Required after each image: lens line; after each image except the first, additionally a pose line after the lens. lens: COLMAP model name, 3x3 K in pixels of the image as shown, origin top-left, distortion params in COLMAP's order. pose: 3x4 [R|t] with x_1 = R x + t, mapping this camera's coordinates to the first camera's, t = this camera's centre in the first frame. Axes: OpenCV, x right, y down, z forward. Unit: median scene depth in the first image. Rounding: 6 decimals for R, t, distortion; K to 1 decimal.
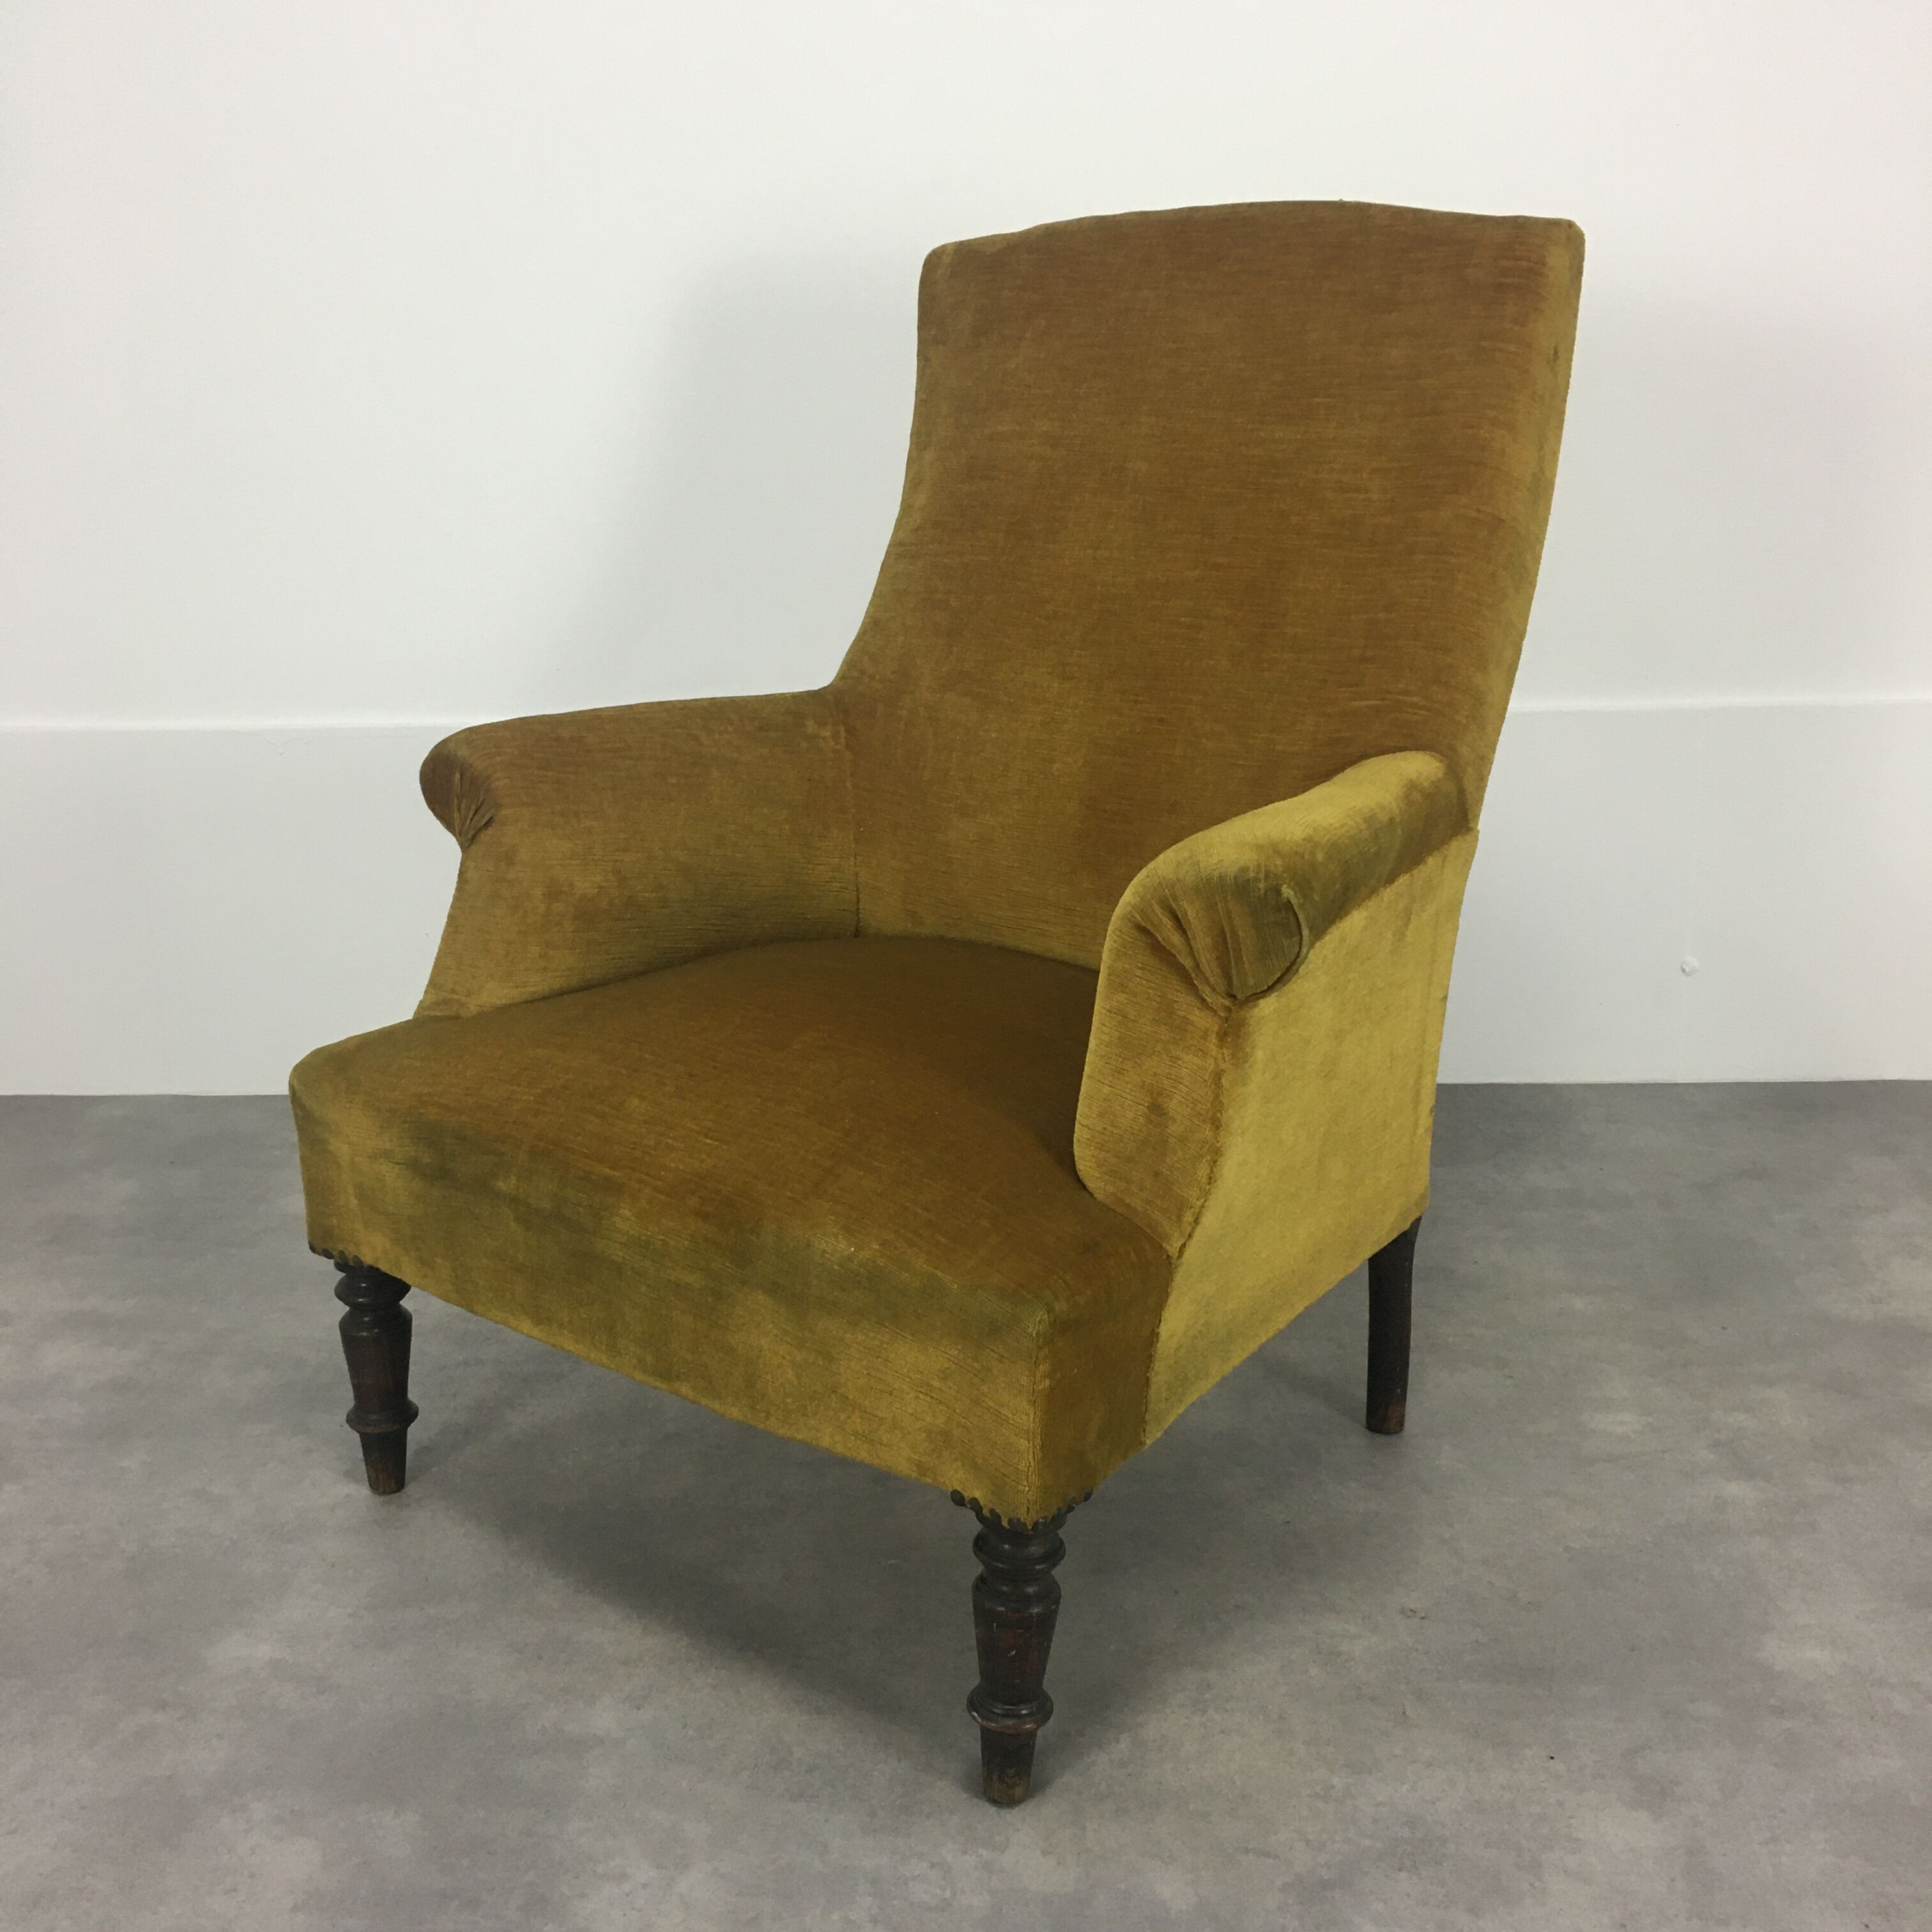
lens RADIAL K [[2167.2, 0, 966.0], [0, 2167.2, 966.0], [0, 0, 1]] dist [0.024939, -0.020882]
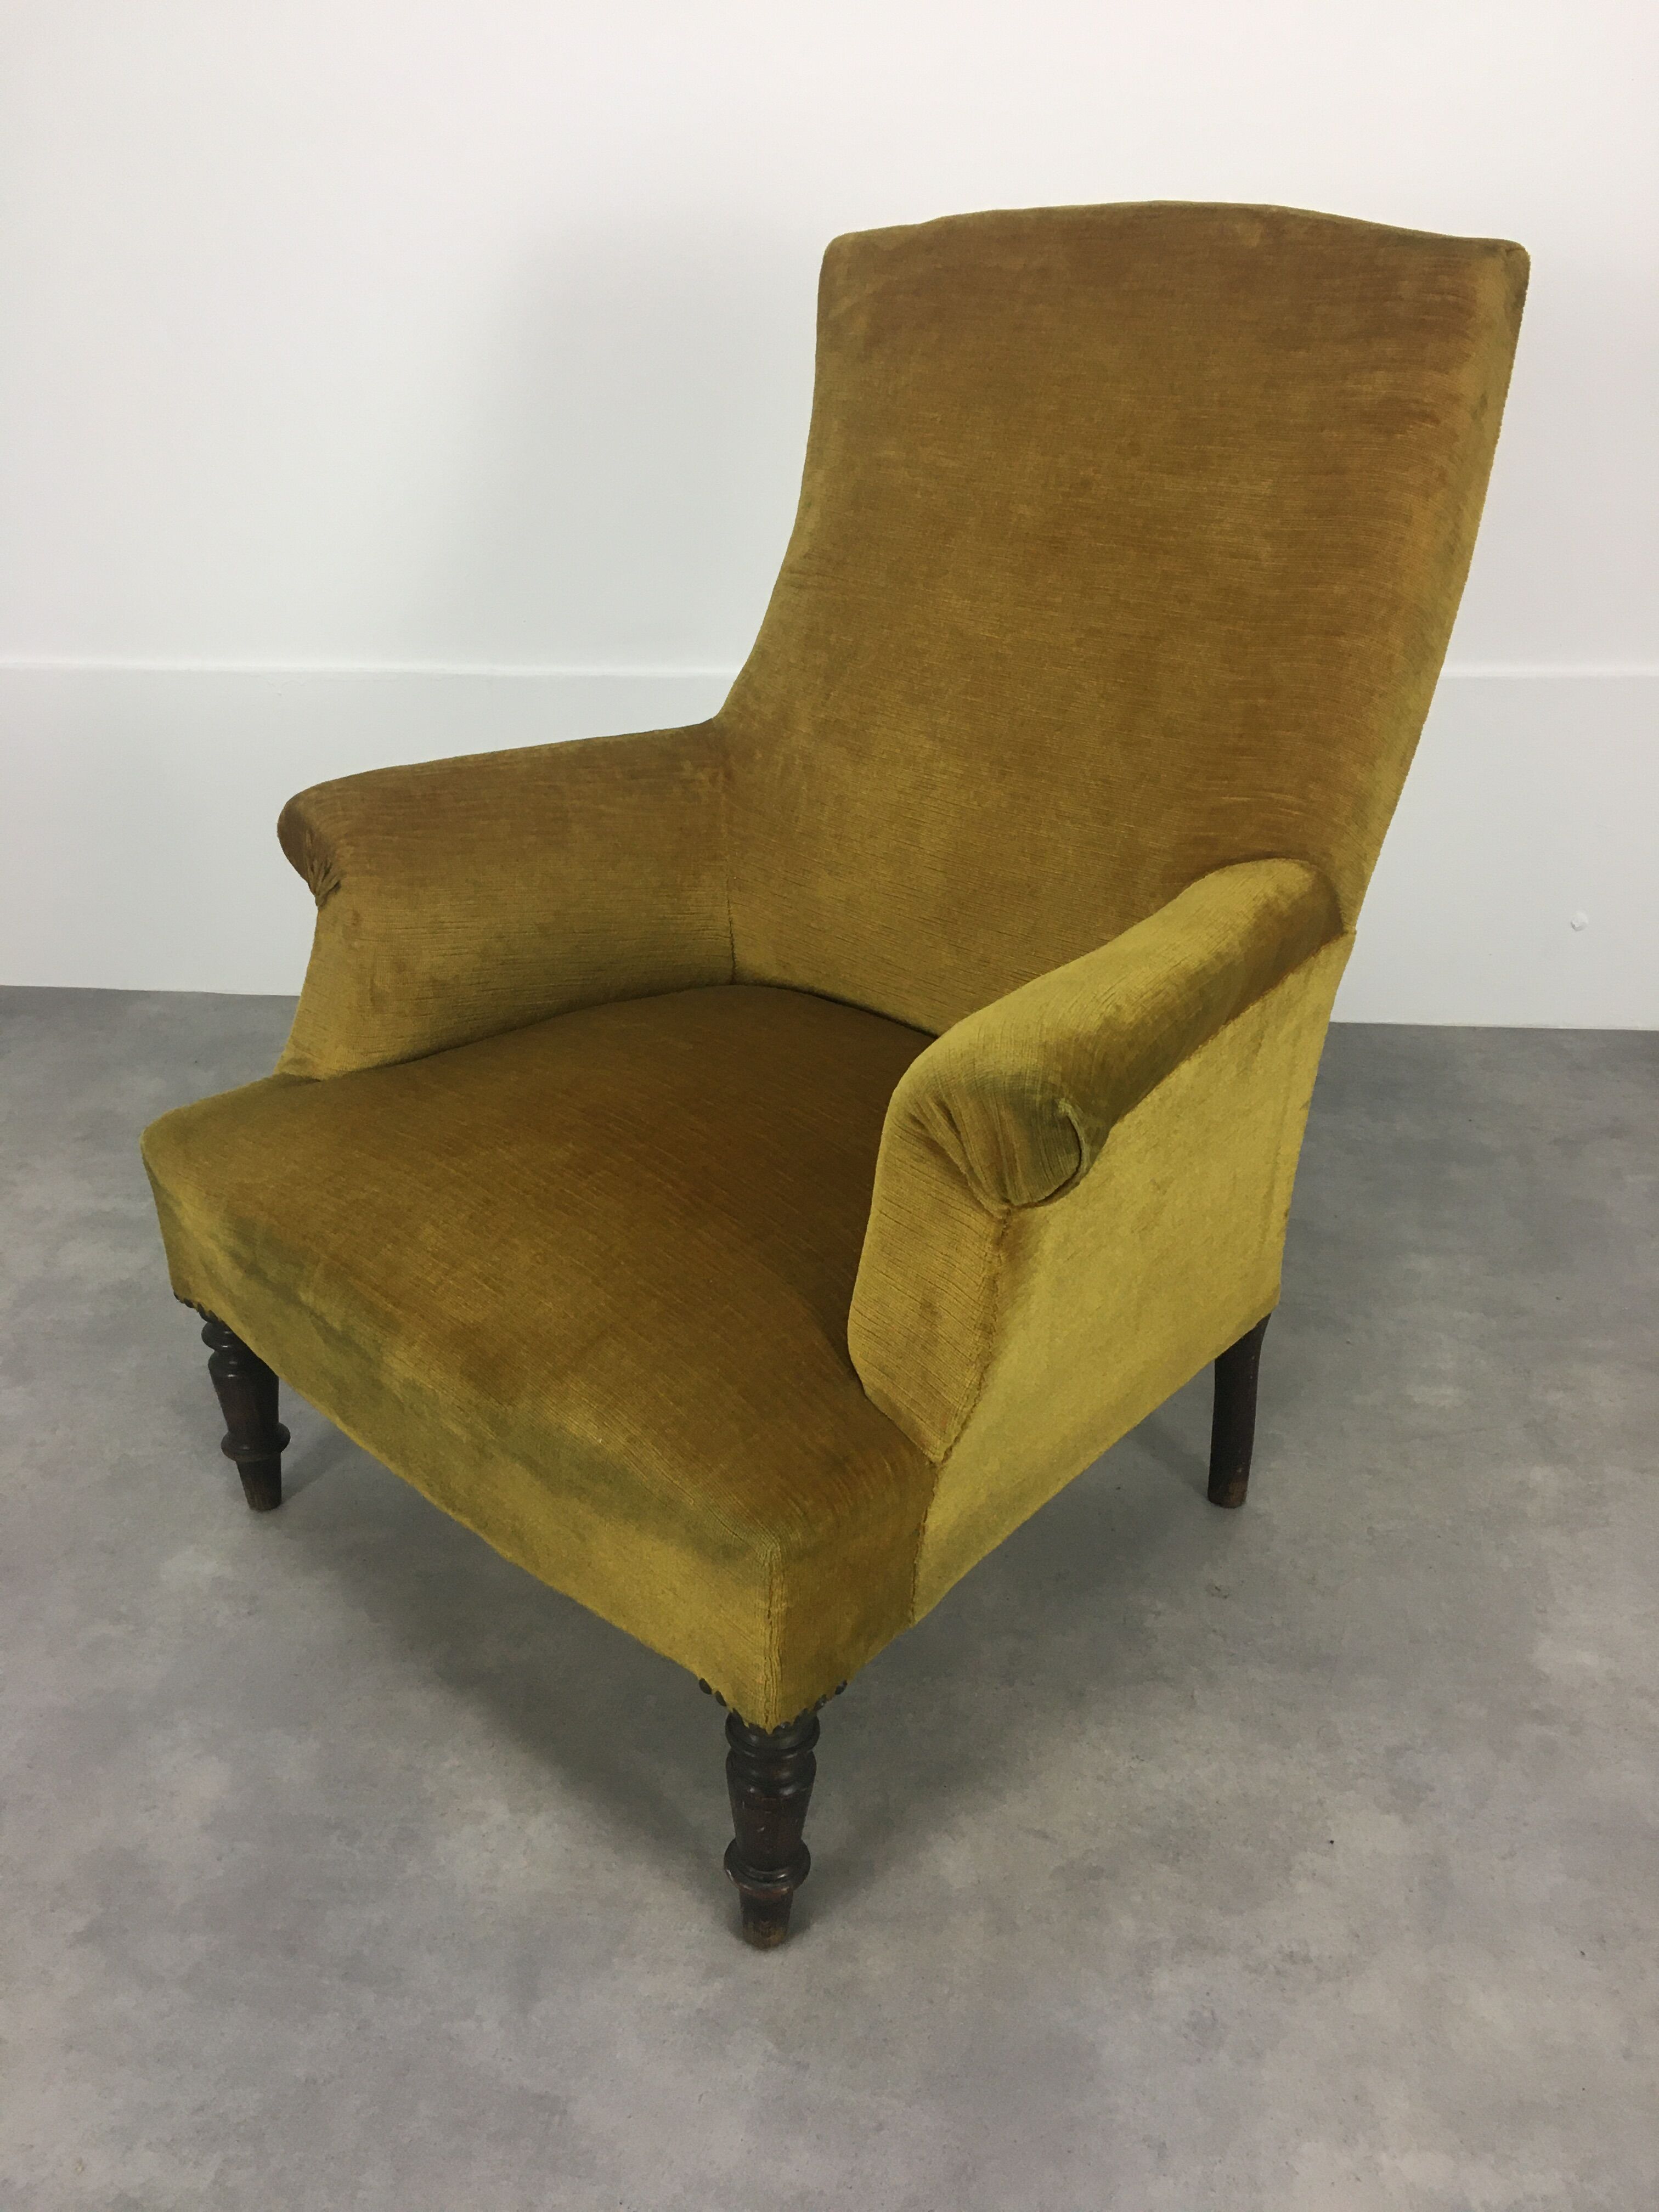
lens RADIAL K [[1863.2, 0, 829.5], [0, 1863.2, 1106.0], [0, 0, 1]] dist [0.058336, -0.099397]
pose [[0.993523, 0.045792, -0.103996, 0.101611], [-0.026523, 0.983379, 0.179620, -0.132431], [0.110492, -0.175698, 0.978224, 0.177254]]
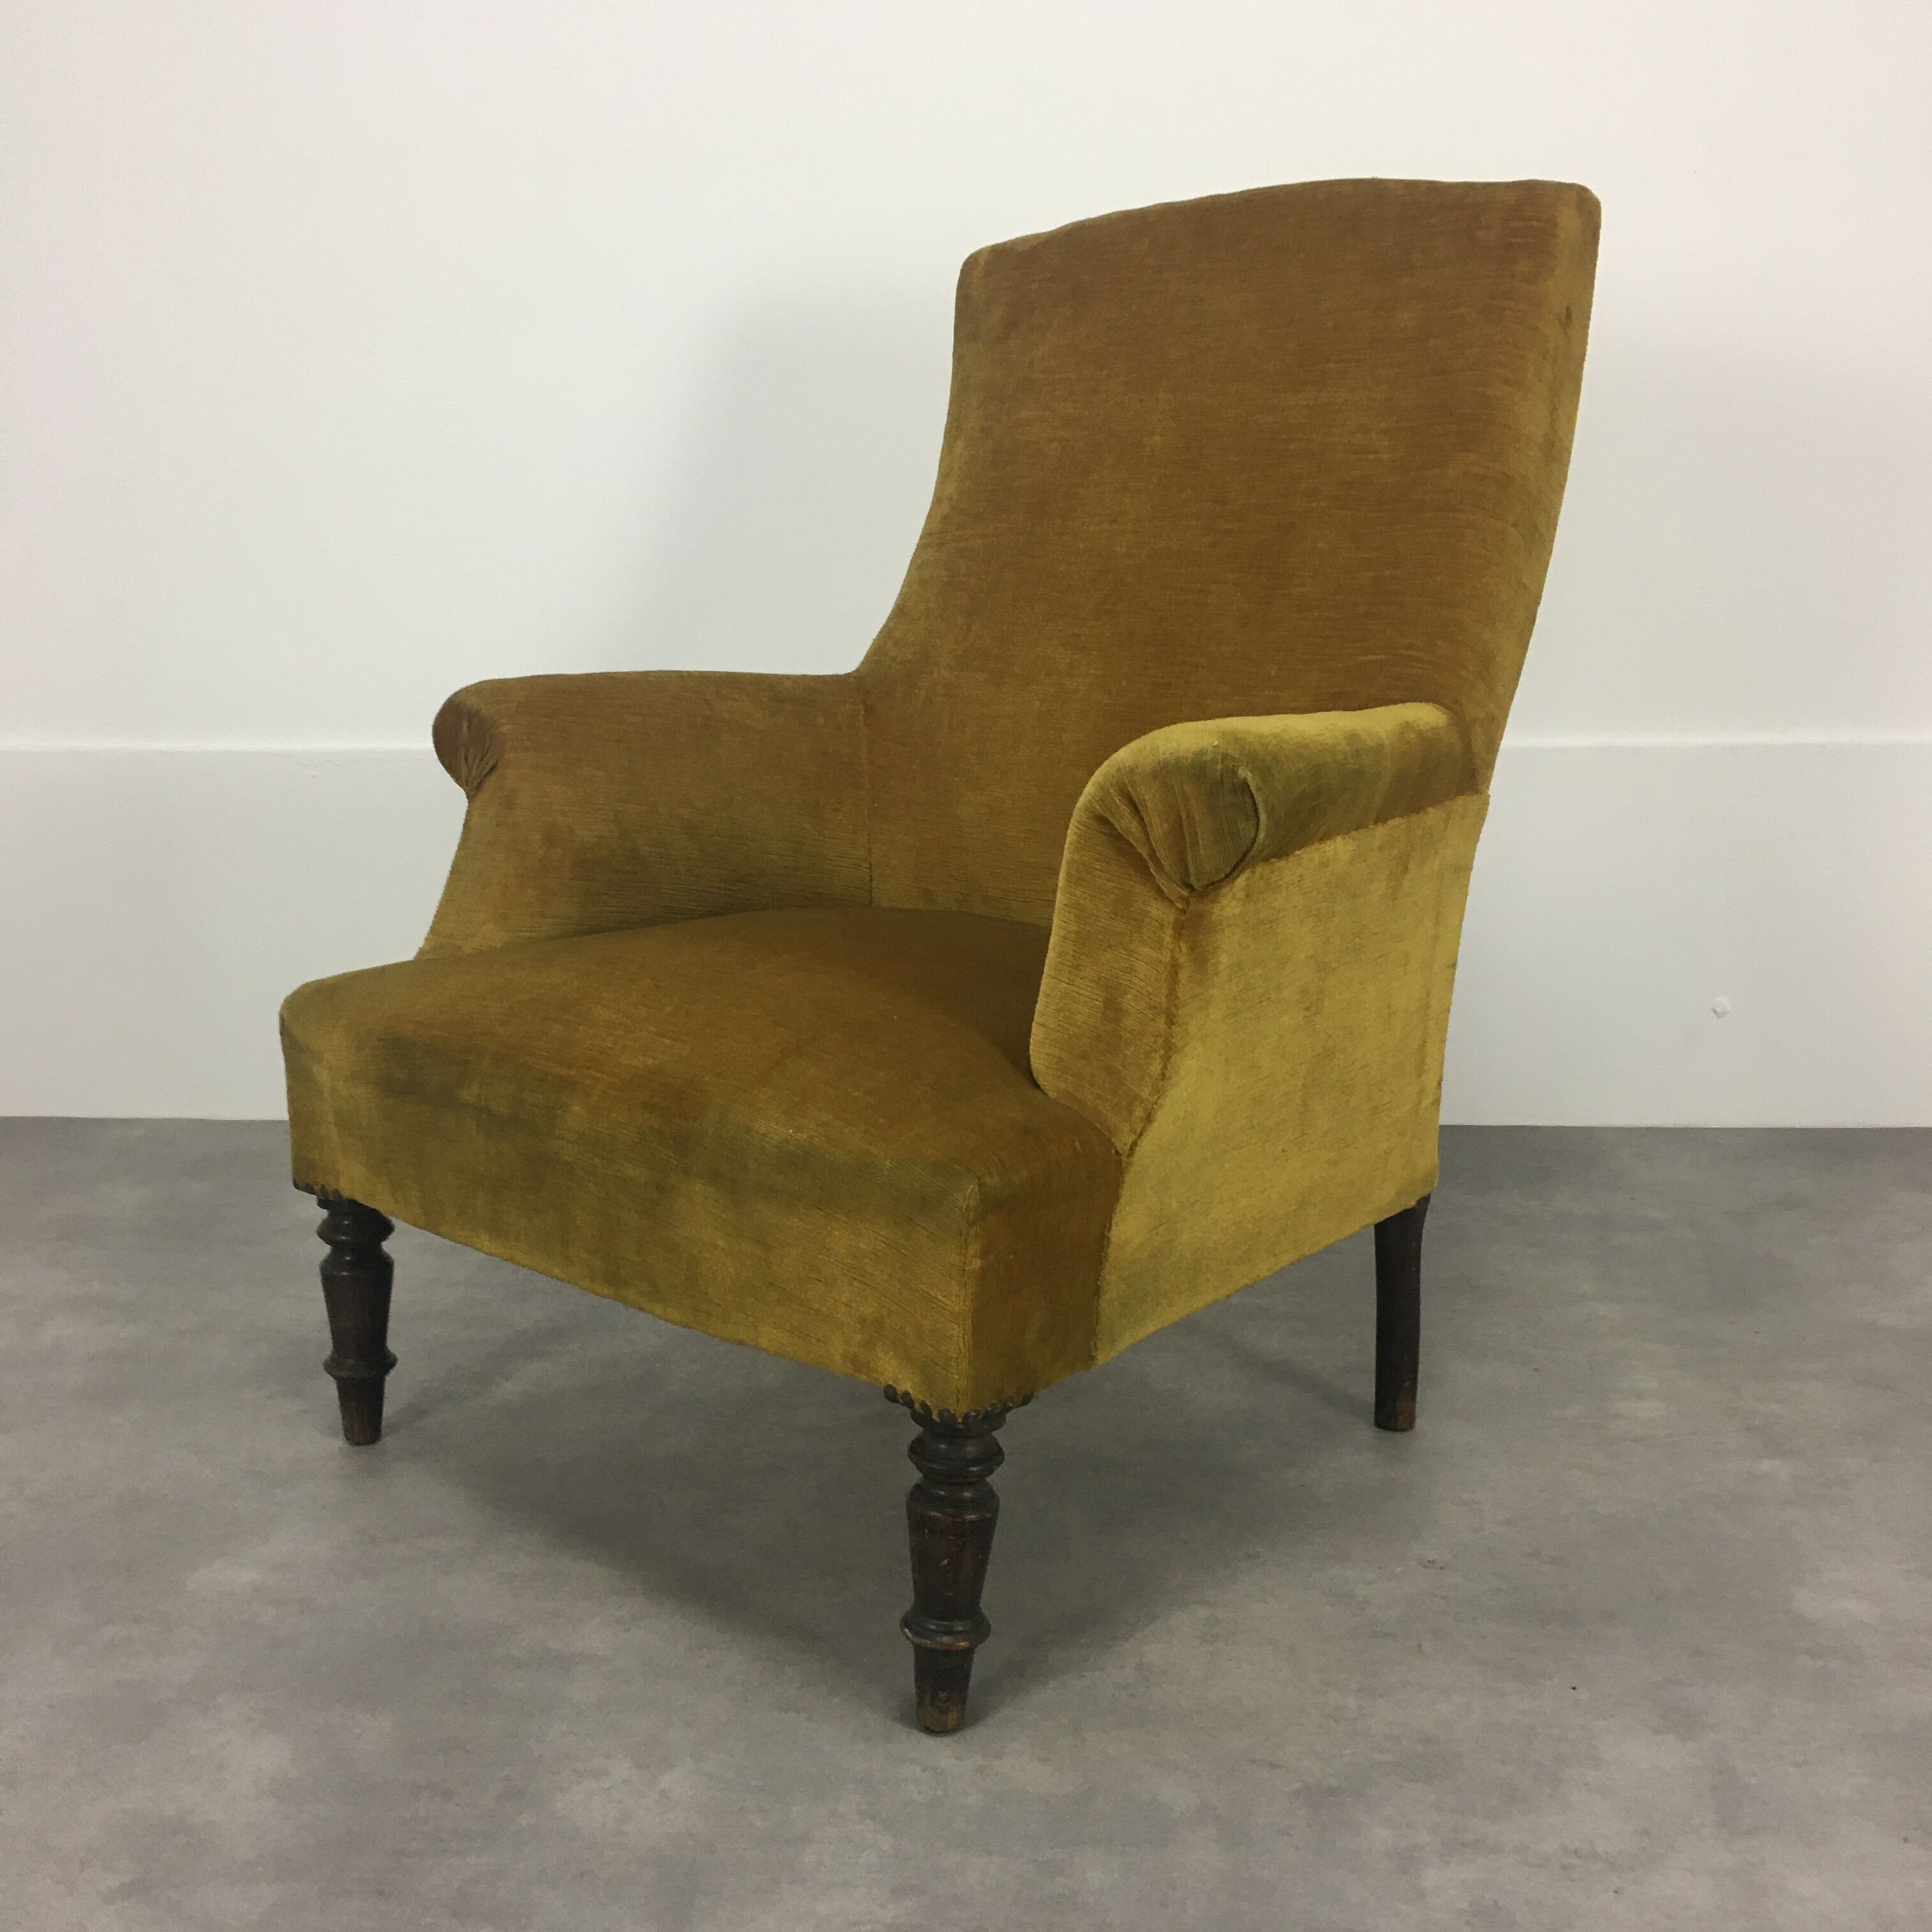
lens RADIAL K [[2167.2, 0, 966.0], [0, 2167.2, 966.0], [0, 0, 1]] dist [0.024939, -0.020882]
pose [[0.997557, 0.024105, -0.065563, 0.069858], [-0.029676, 0.995907, -0.085371, 0.108575], [0.063237, 0.087108, 0.994190, 0.021322]]
